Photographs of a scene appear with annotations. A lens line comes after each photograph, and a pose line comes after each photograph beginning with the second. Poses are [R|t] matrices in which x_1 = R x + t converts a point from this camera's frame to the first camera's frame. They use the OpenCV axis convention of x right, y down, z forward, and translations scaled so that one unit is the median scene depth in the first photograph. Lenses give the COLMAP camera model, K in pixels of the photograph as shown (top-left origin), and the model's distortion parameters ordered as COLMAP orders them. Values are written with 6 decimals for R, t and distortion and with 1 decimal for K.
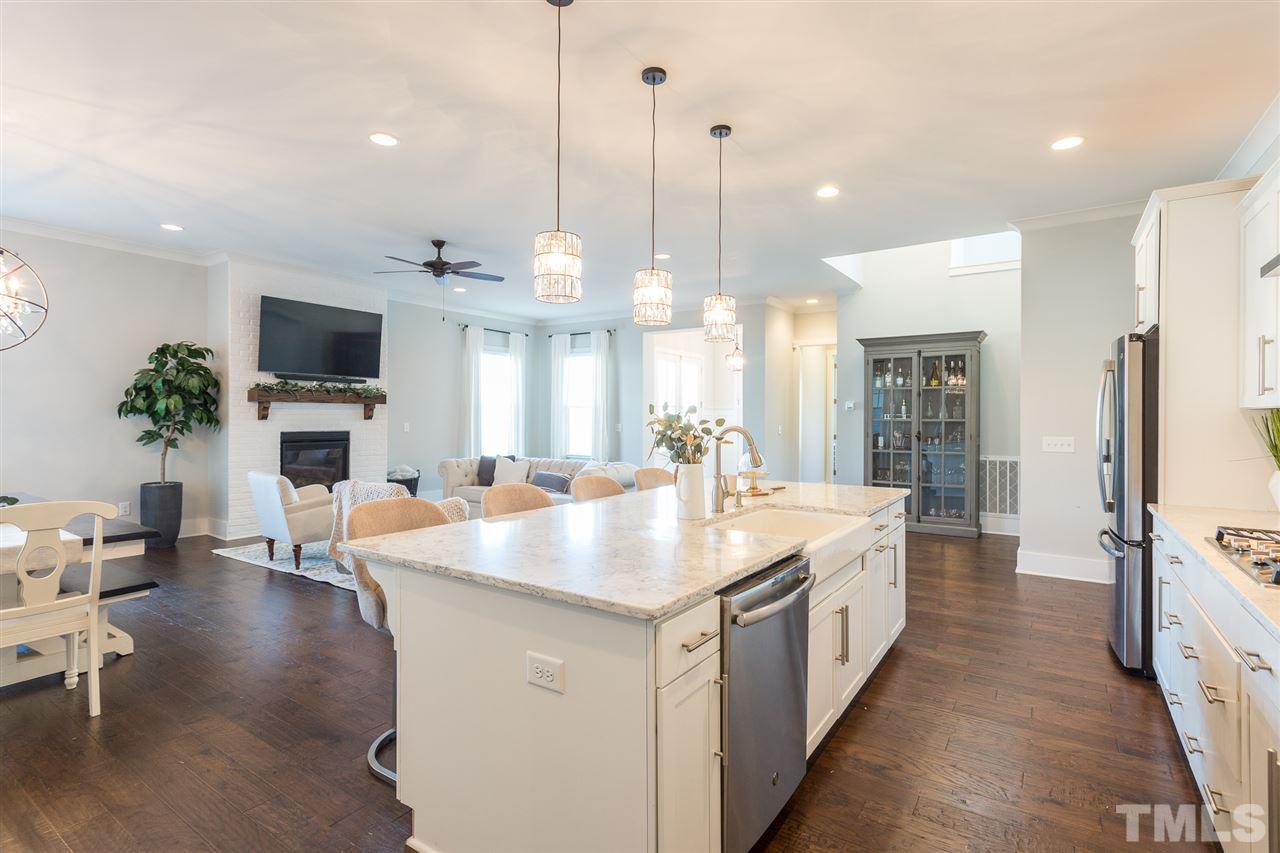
lens RADIAL K [[615.3, 0, 641.3], [0, 615.3, 423.2], [0, 0, 1]] dist [-0.001767, -0.000275]
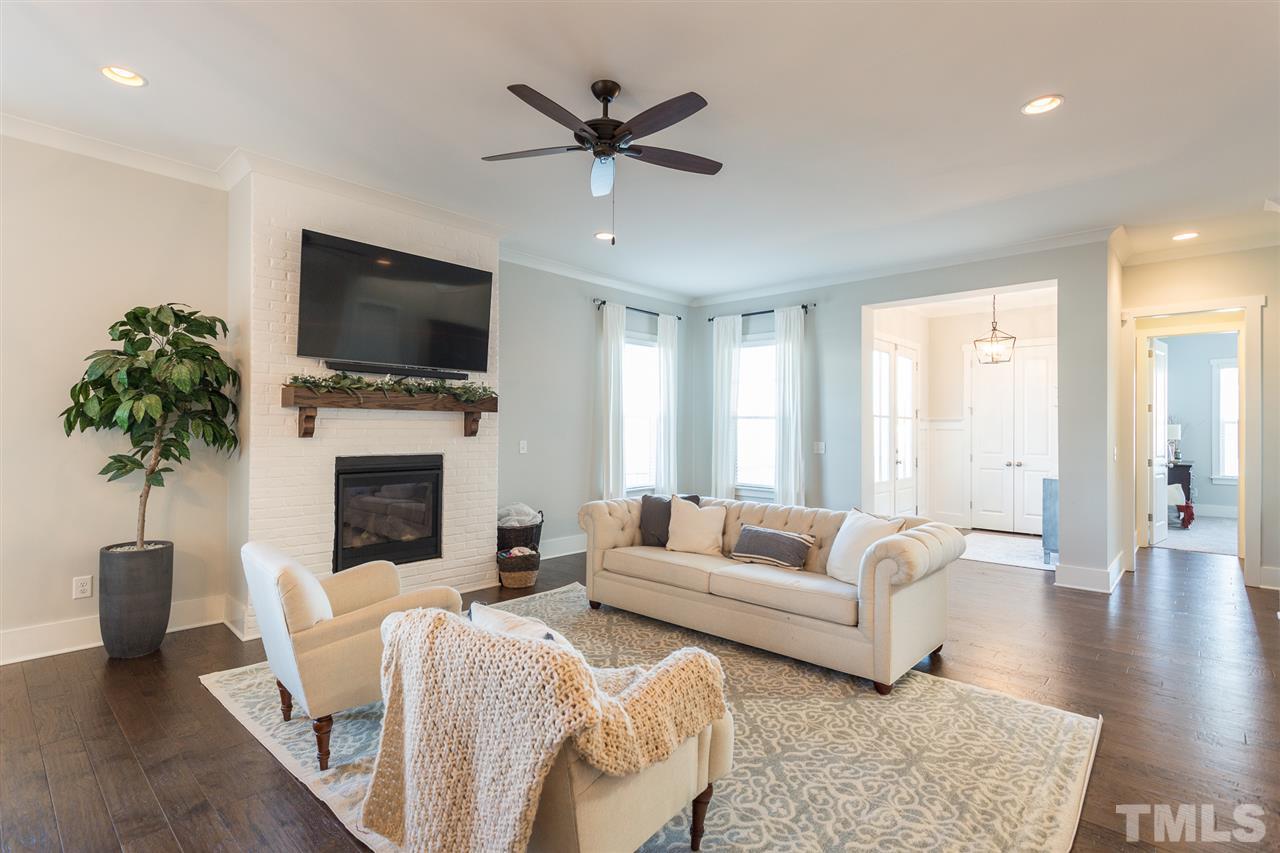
lens RADIAL K [[615.3, 0, 638.5], [0, 615.3, 427.9], [0, 0, 1]] dist [-0.001767, -0.000275]
pose [[0.988828, -0.000077, -0.149059, -0.197174], [-0.002116, 0.999892, -0.014550, -0.006496], [0.149044, 0.014702, 0.988721, 0.440843]]
